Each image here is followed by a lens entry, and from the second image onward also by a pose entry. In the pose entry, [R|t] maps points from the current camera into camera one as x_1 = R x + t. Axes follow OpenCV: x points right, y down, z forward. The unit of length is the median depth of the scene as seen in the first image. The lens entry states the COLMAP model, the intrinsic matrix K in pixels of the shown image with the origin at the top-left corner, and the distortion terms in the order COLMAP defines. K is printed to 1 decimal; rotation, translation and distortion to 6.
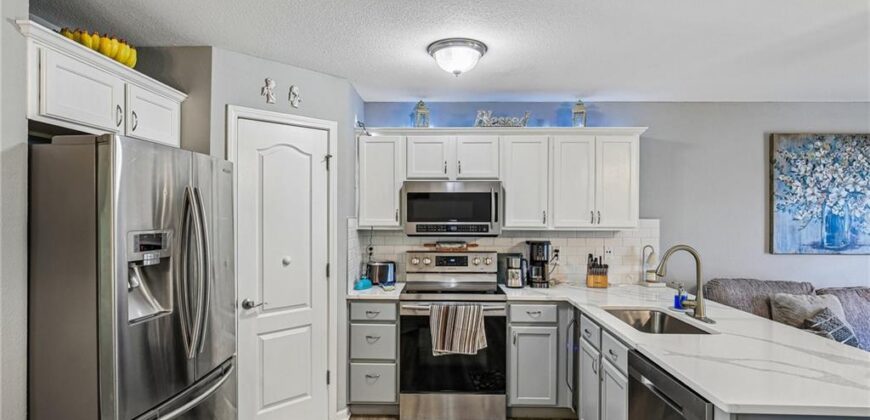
lens RADIAL K [[451.4, 0, 437.0], [0, 451.4, 212.6], [0, 0, 1]] dist [0.001670, 0.000179]
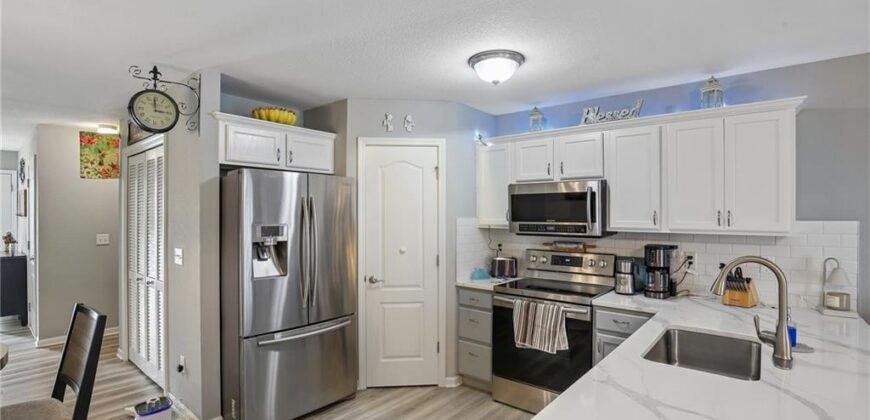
lens RADIAL K [[406.1, 0, 433.8], [0, 406.1, 212.3], [0, 0, 1]] dist [-0.021626, -0.000754]
pose [[0.782747, -0.003678, -0.622329, 0.418813], [0.002466, 0.999993, -0.002809, 0.000563], [0.622335, 0.000665, 0.782751, 0.123677]]
